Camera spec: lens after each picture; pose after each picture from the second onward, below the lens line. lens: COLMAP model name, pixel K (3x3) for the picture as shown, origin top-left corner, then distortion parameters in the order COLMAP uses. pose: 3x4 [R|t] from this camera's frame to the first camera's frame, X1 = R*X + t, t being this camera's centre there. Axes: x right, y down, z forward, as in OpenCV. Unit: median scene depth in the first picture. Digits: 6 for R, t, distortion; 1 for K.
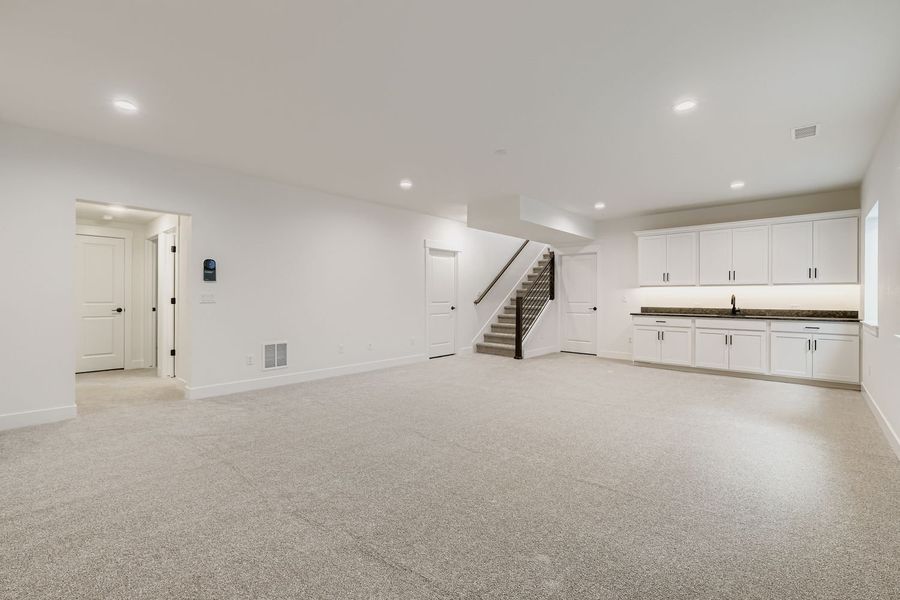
lens RADIAL K [[402.2, 0, 450.5], [0, 402.2, 298.5], [0, 0, 1]] dist [-0.007297, -0.000195]
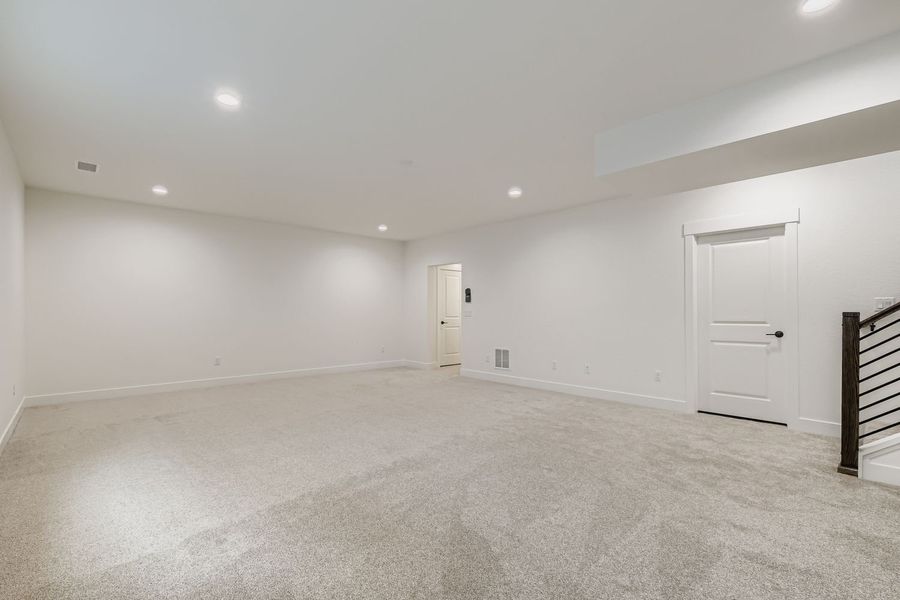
lens RADIAL K [[402.2, 0, 450.1], [0, 402.2, 304.9], [0, 0, 1]] dist [-0.007297, -0.000195]
pose [[-0.094700, -0.015273, -0.995389, 0.693477], [-0.003195, 0.999882, -0.015037, -0.006705], [0.995501, 0.001756, -0.094738, 0.779530]]
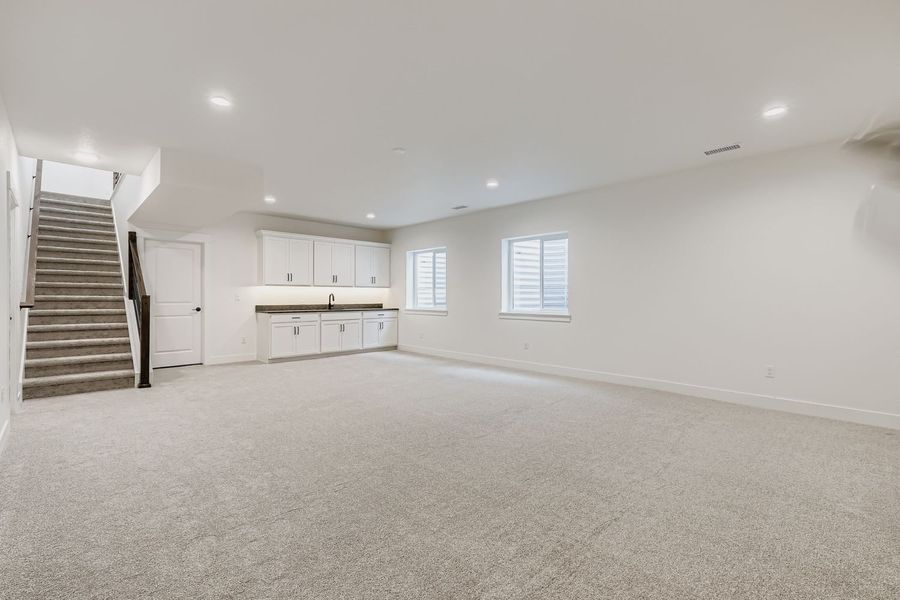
lens RADIAL K [[402.2, 0, 450.2], [0, 402.2, 296.9], [0, 0, 1]] dist [-0.007297, -0.000195]
pose [[0.043624, -0.004713, 0.999037, -0.564399], [0.002841, 0.999985, 0.004594, -0.003724], [-0.999044, 0.002638, 0.043636, 0.537900]]
